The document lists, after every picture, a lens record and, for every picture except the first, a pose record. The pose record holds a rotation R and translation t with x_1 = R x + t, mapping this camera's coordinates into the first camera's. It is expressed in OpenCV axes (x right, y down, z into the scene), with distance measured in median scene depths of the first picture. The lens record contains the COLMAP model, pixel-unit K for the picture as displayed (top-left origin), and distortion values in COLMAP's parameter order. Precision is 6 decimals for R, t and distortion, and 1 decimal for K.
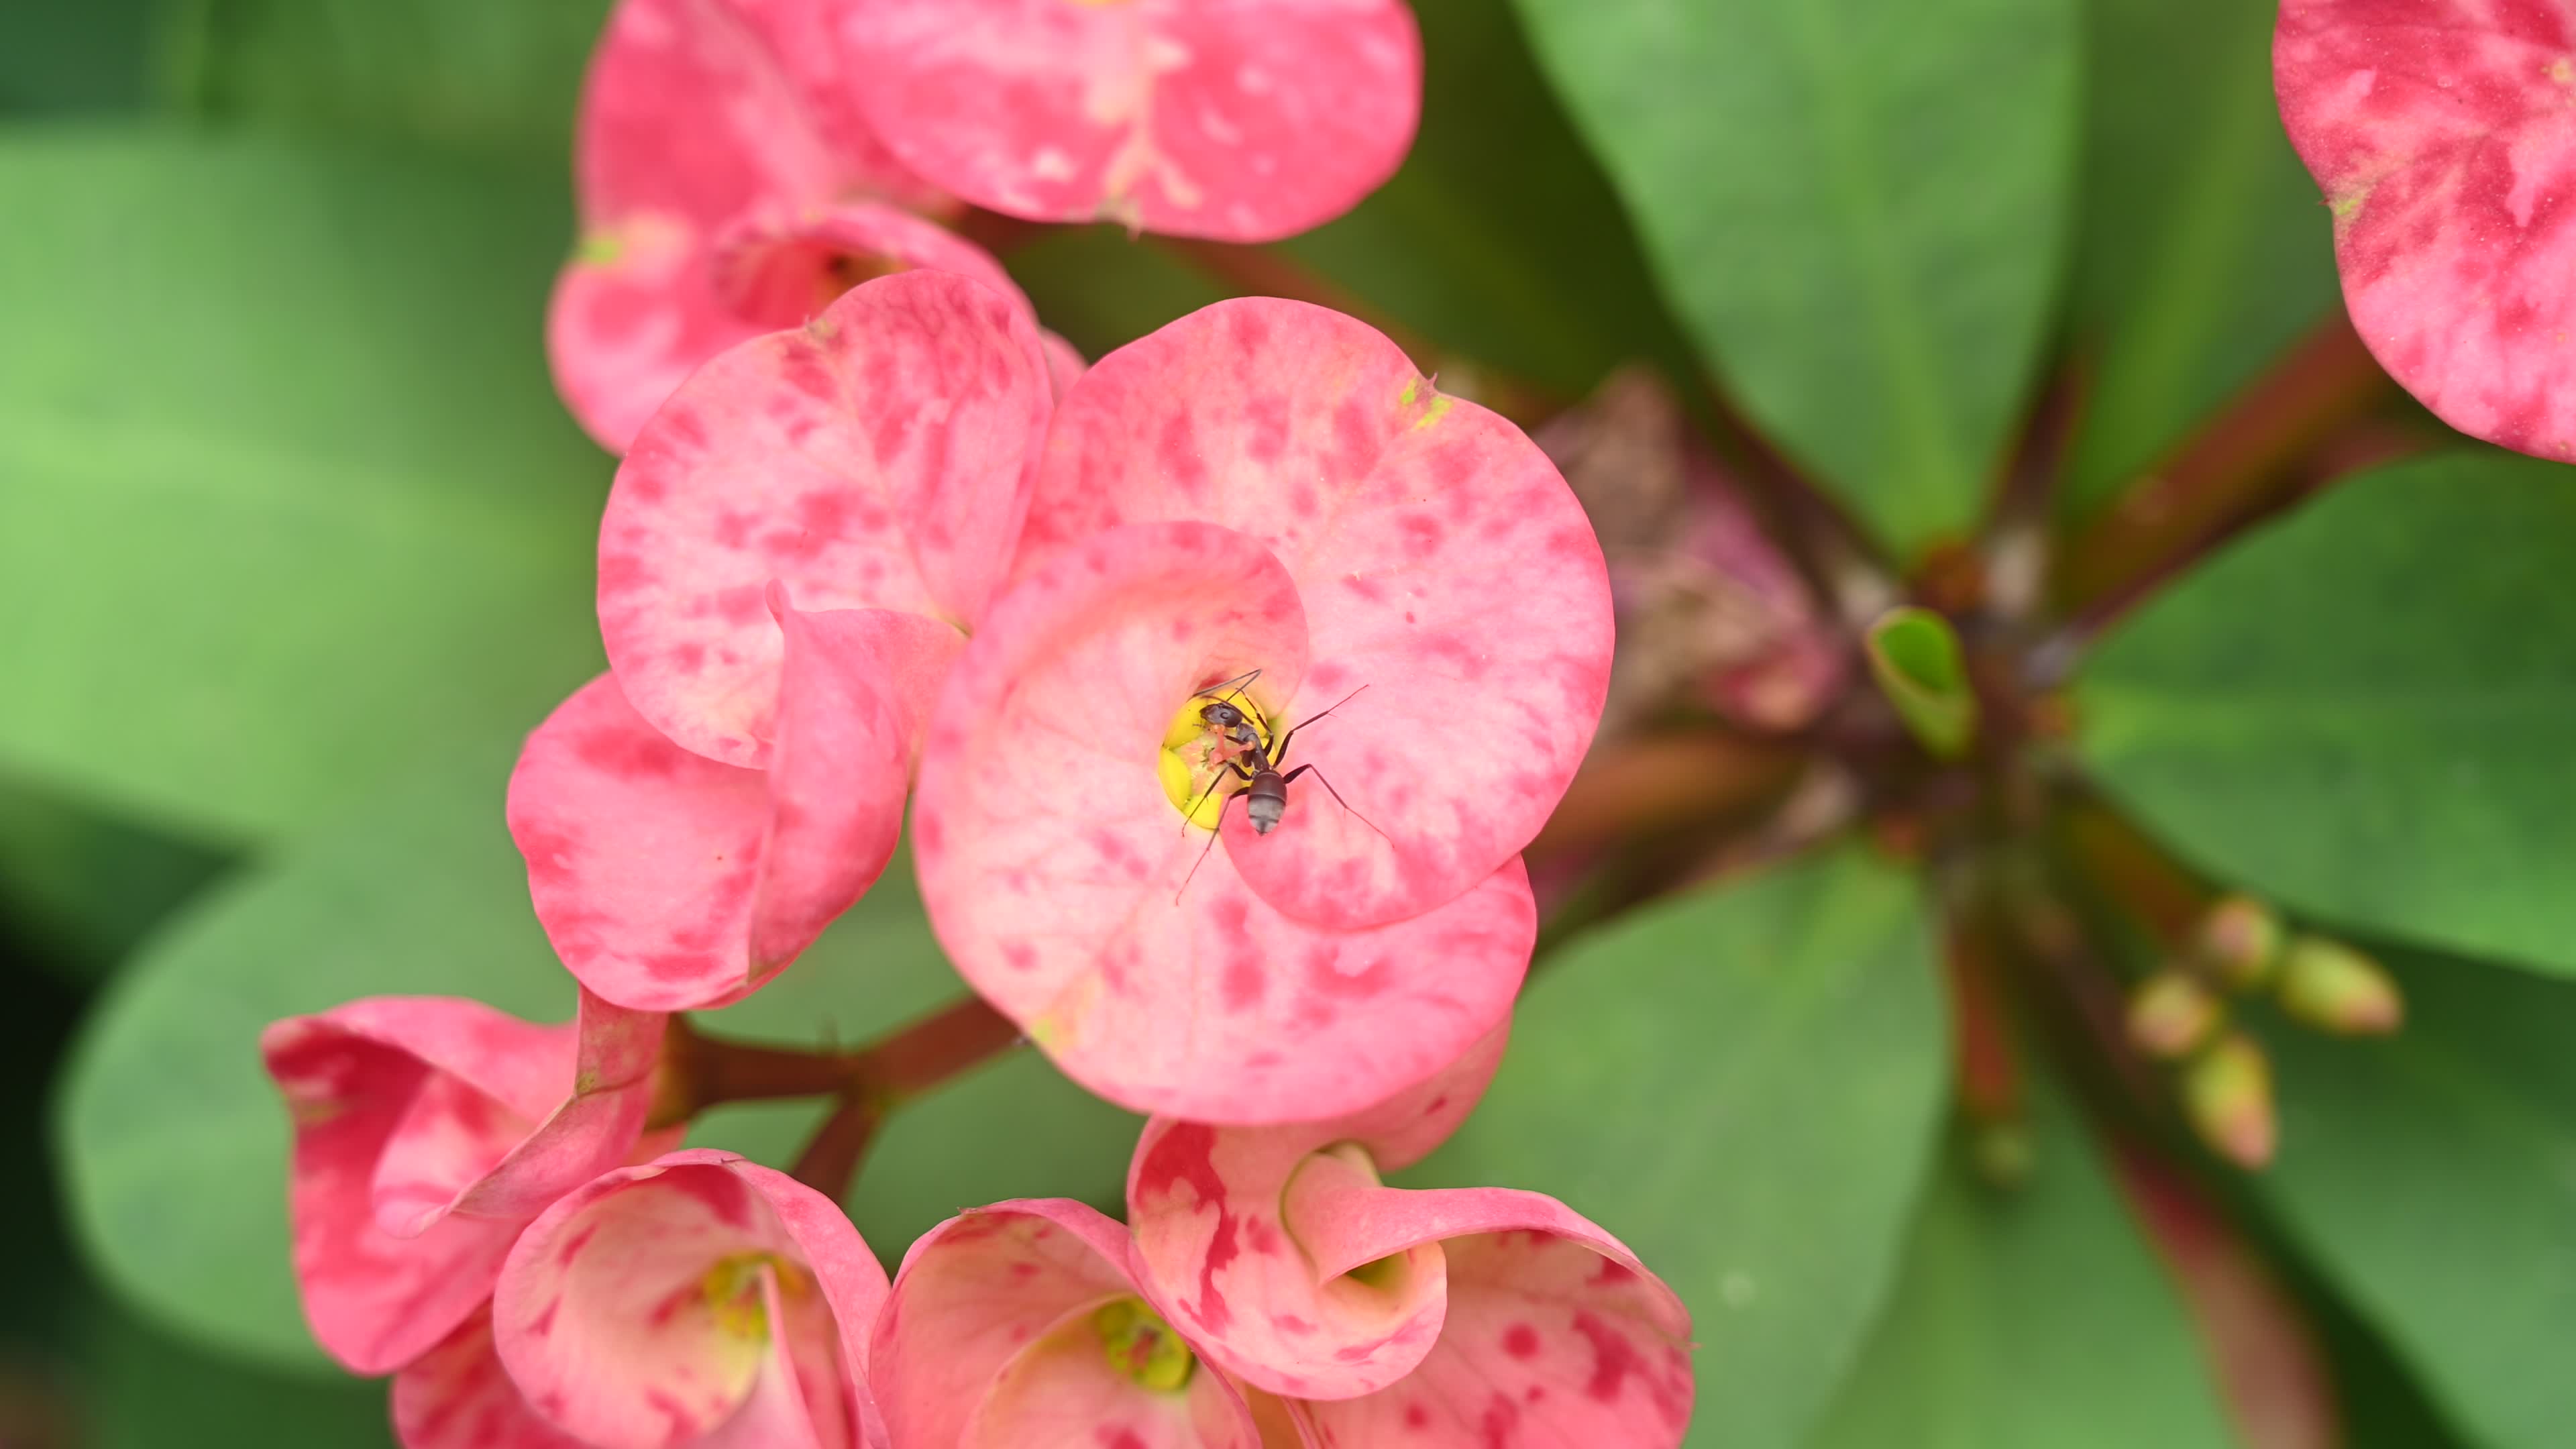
lens RADIAL K [[5281.5, 0, 1288.0], [0, 5281.5, 724.5], [0, 0, 1]] dist [0.005275, -0.434406]
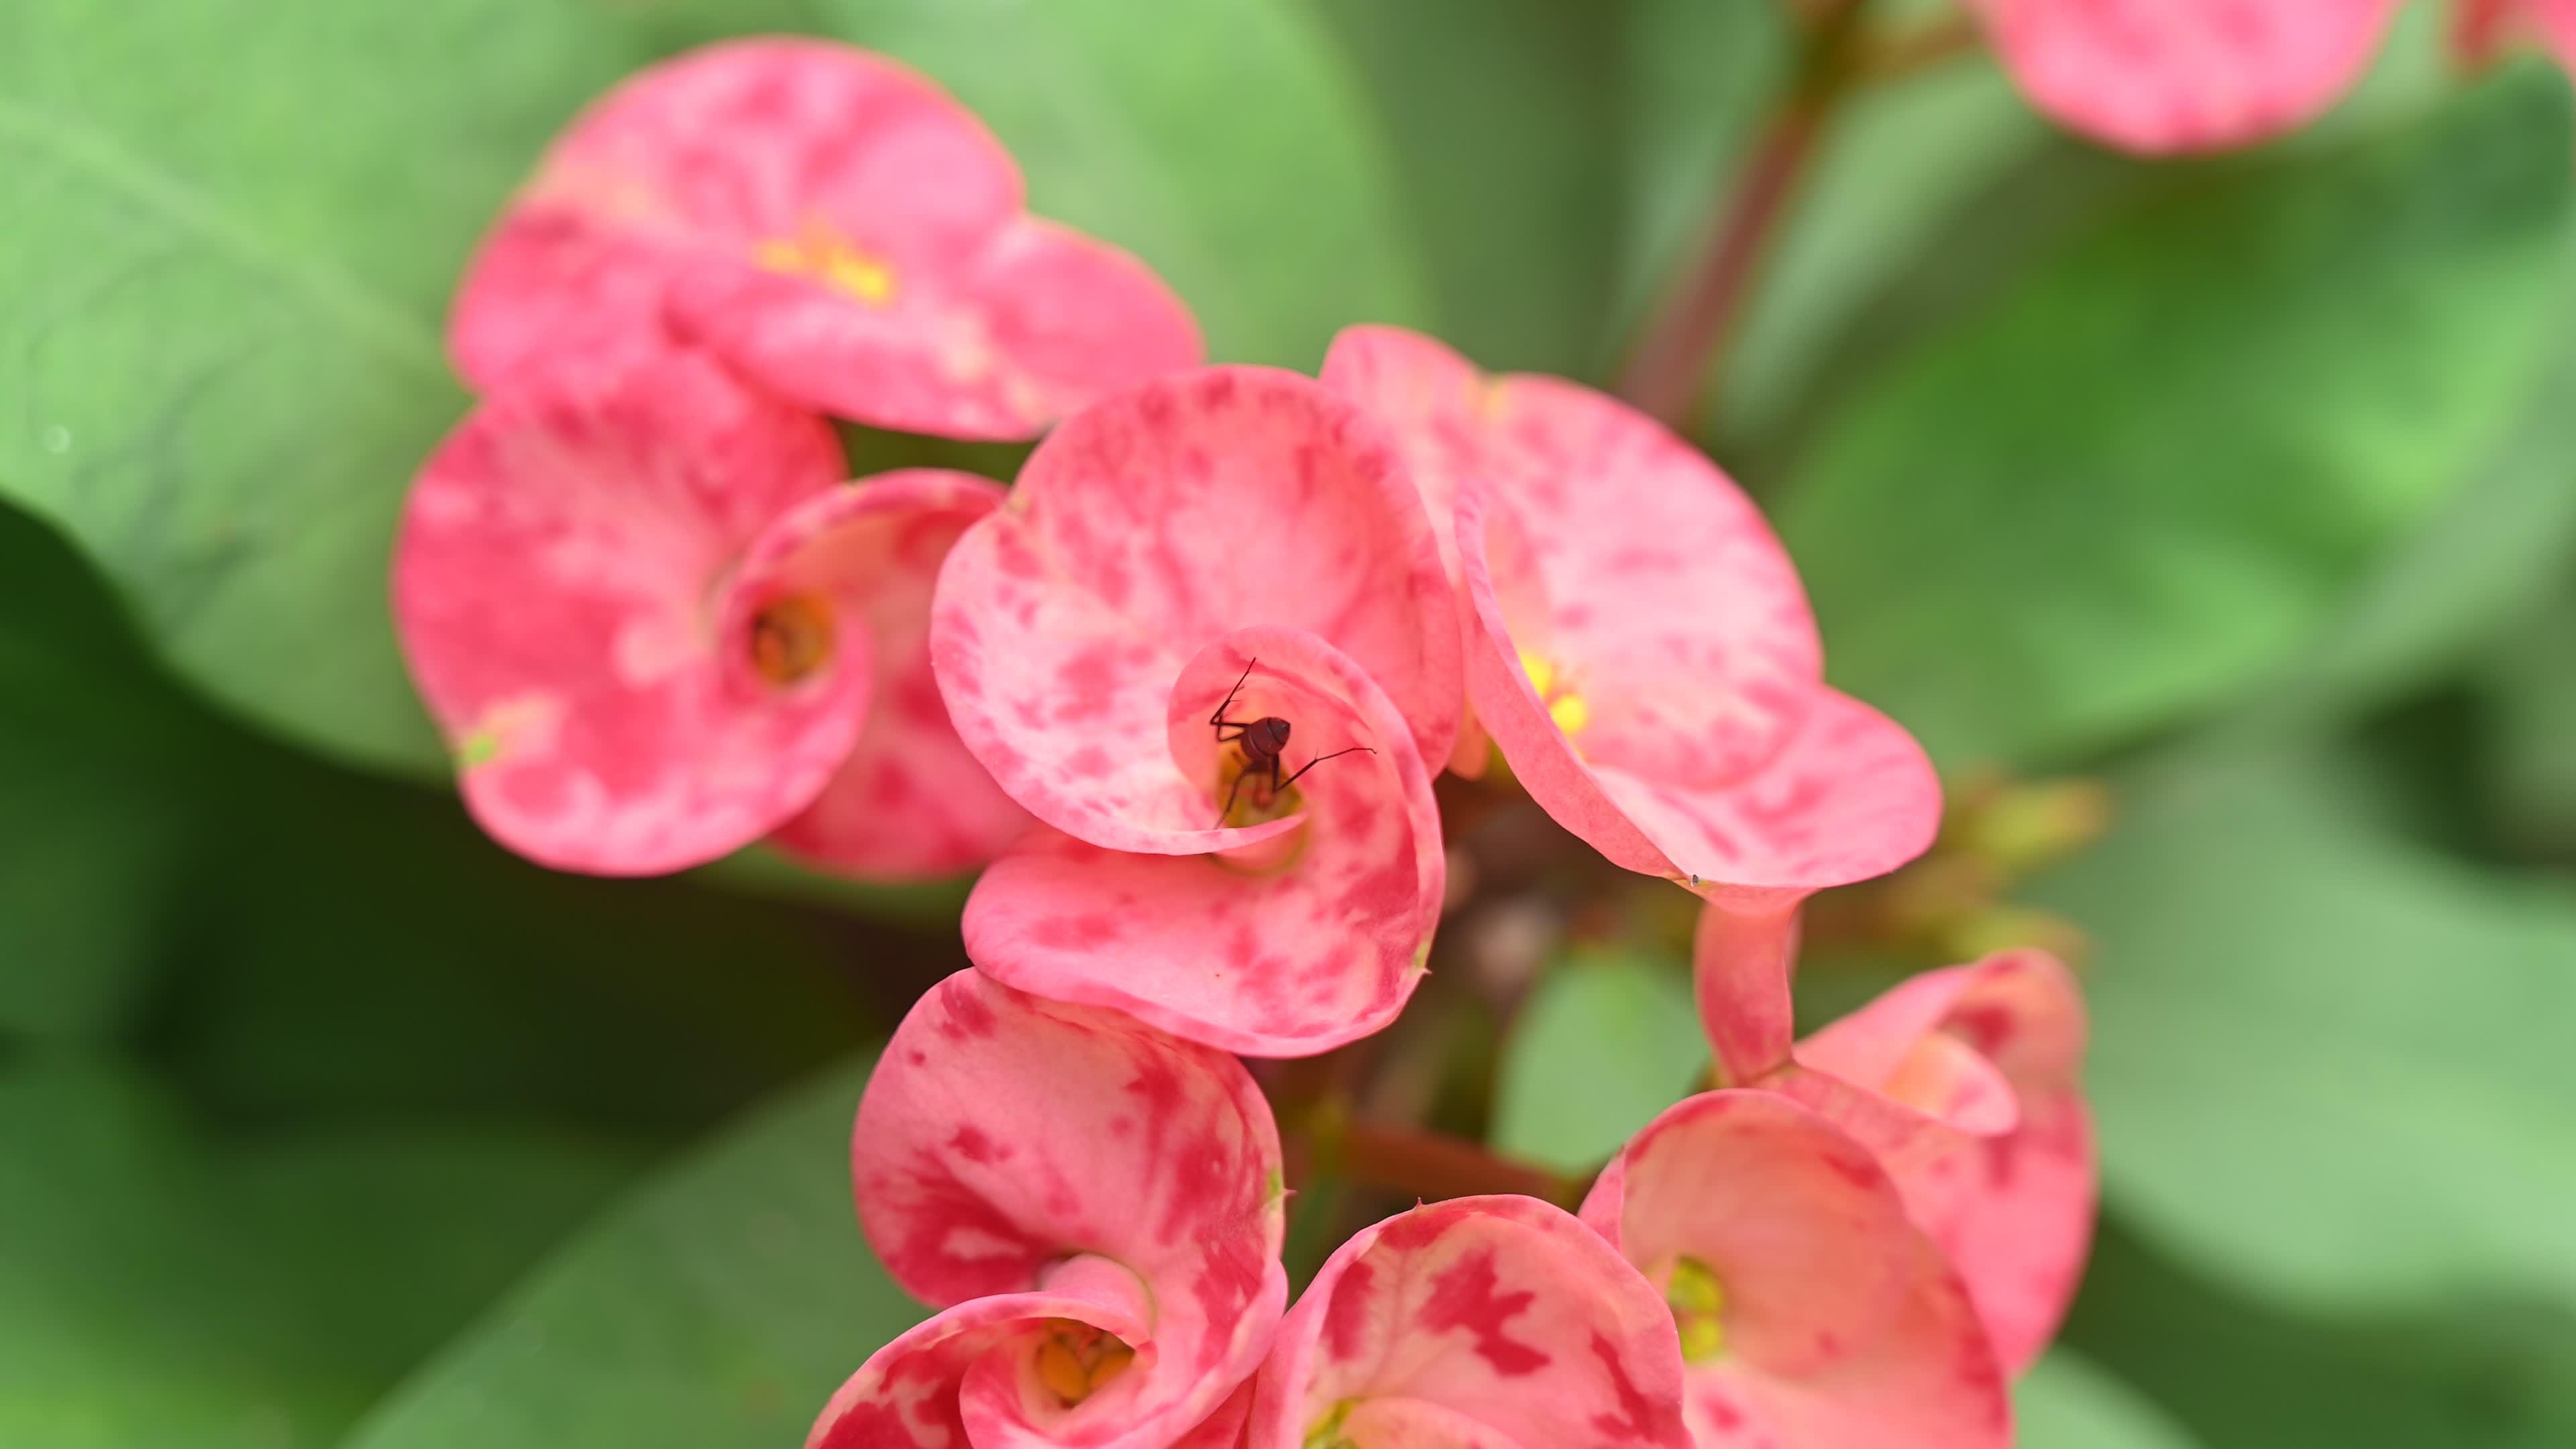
lens RADIAL K [[5281.5, 0, 1288.0], [0, 5281.5, 724.5], [0, 0, 1]] dist [0.005275, -0.434406]
pose [[0.708514, -0.295871, 0.640678, -0.719738], [0.502179, 0.849230, -0.163168, 0.153770], [-0.495807, 0.437342, 0.750272, 0.235256]]
